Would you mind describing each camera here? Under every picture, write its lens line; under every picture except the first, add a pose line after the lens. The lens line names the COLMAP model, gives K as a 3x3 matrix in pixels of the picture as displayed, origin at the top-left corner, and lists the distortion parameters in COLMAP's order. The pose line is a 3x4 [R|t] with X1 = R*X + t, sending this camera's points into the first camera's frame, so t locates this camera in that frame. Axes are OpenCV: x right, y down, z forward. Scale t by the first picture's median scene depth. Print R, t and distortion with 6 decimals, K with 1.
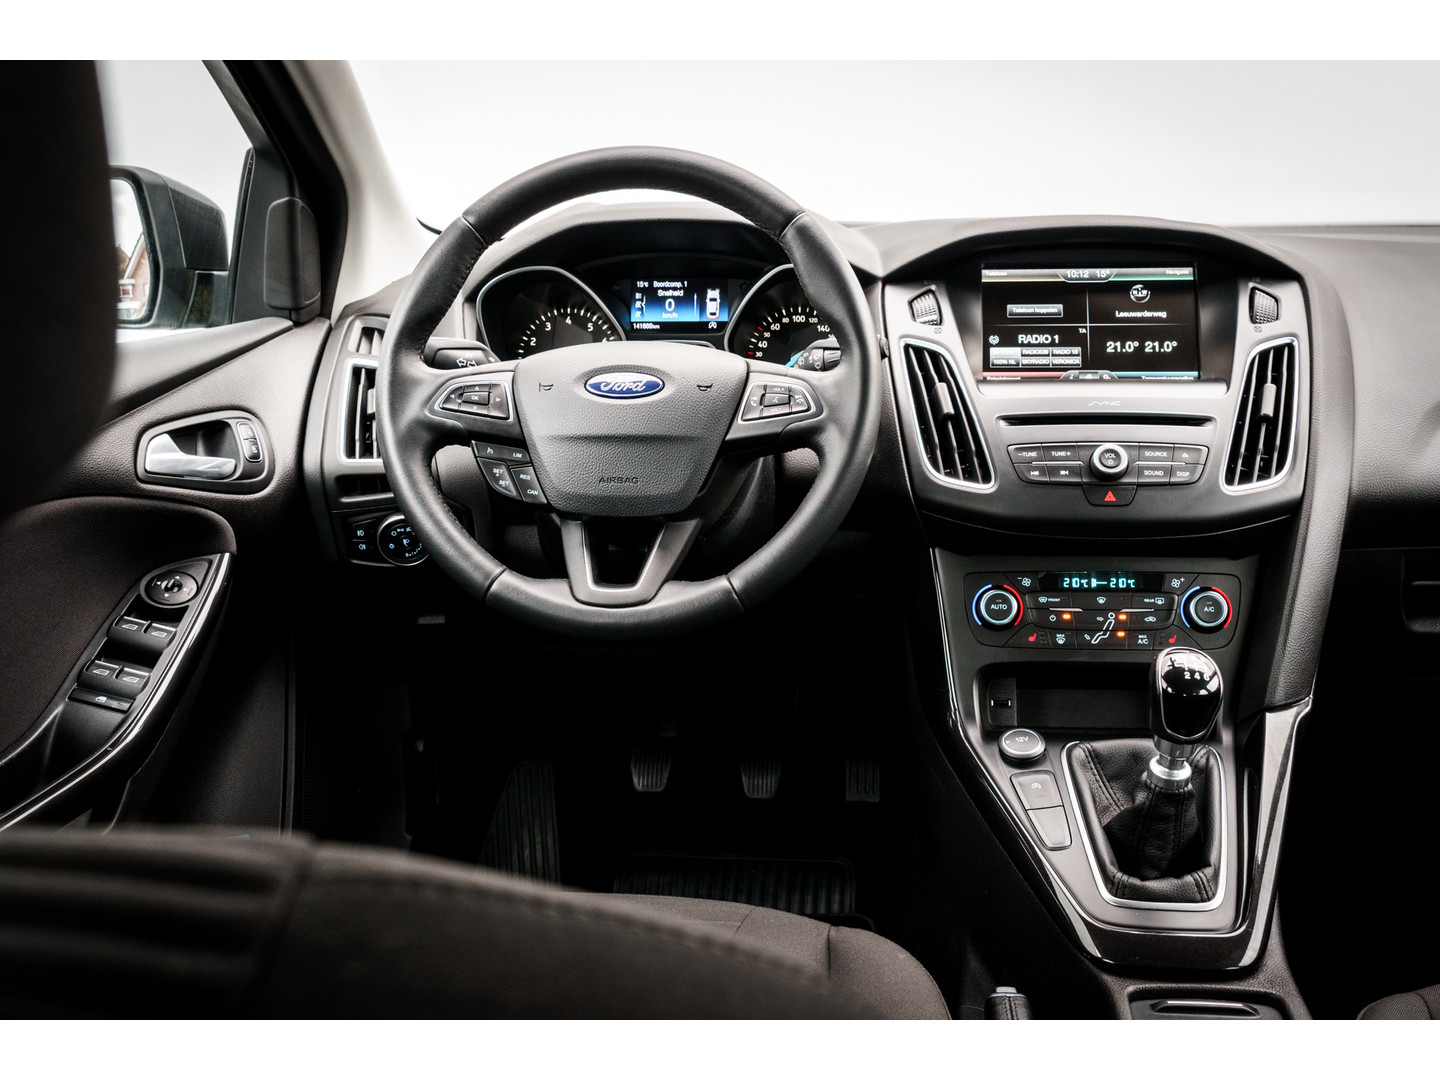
lens RADIAL K [[1422.1, 0, 720.0], [0, 1422.1, 540.0], [0, 0, 1]] dist [-0.119441, -0.000449]
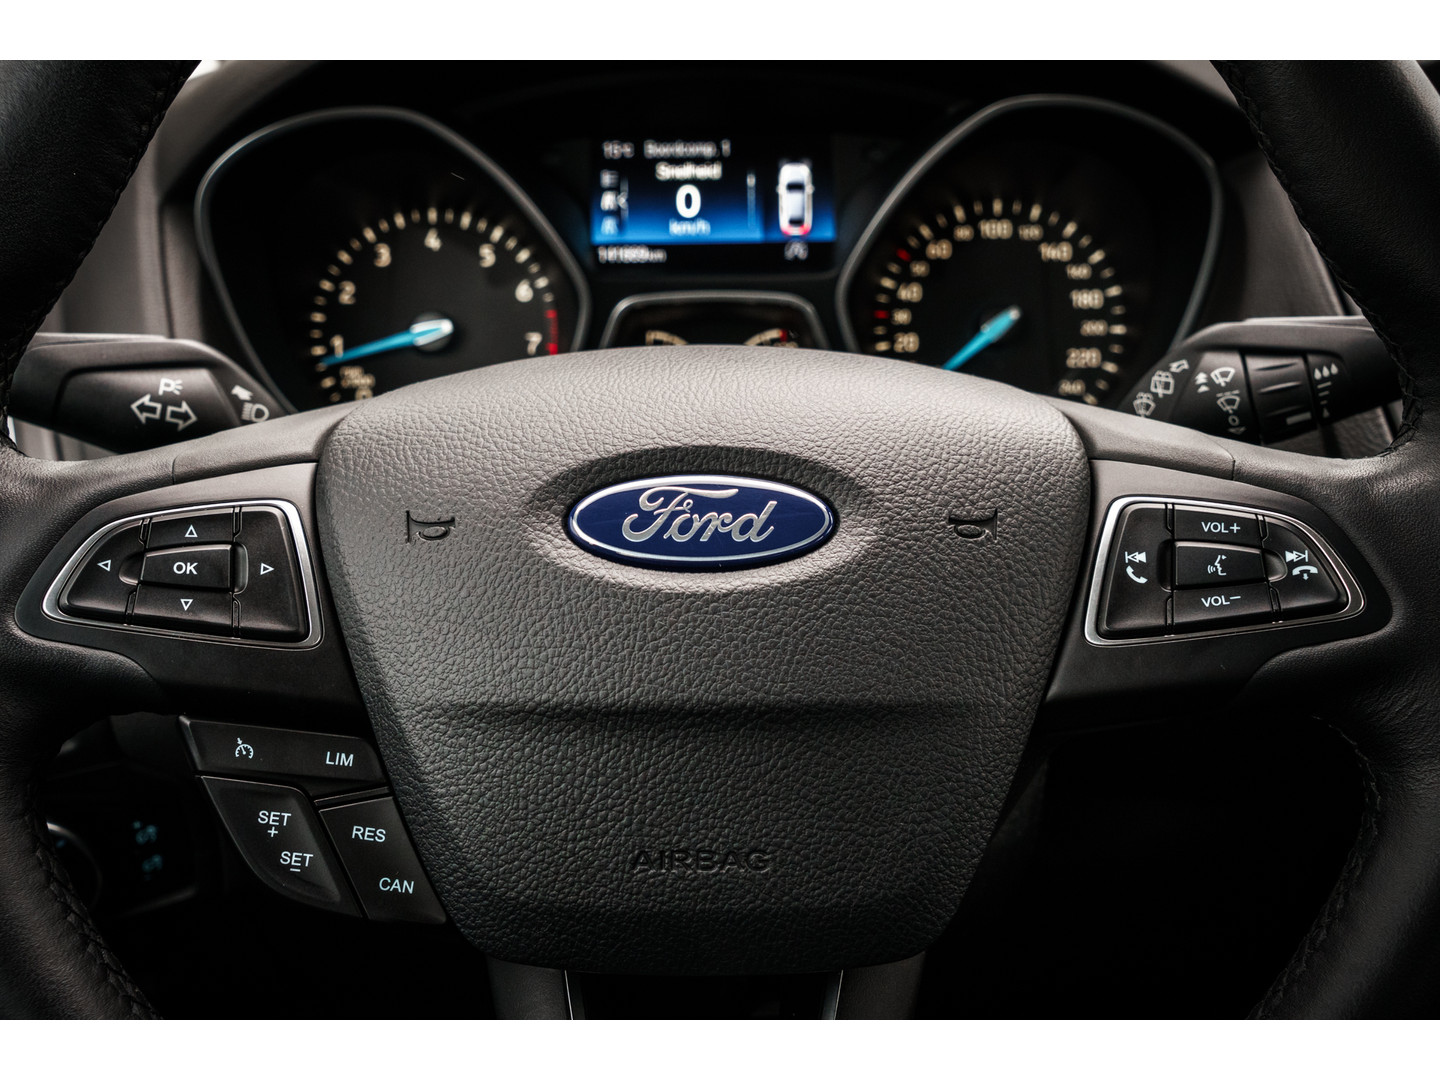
lens RADIAL K [[1908.3, 0, 720.0], [0, 1908.3, 540.0], [0, 0, 1]] dist [-0.008617, -0.010488]
pose [[0.996830, -0.027815, 0.074543, -0.069773], [0.024970, 0.998934, 0.038832, -0.090404], [-0.075544, -0.036847, 0.996461, 0.454313]]
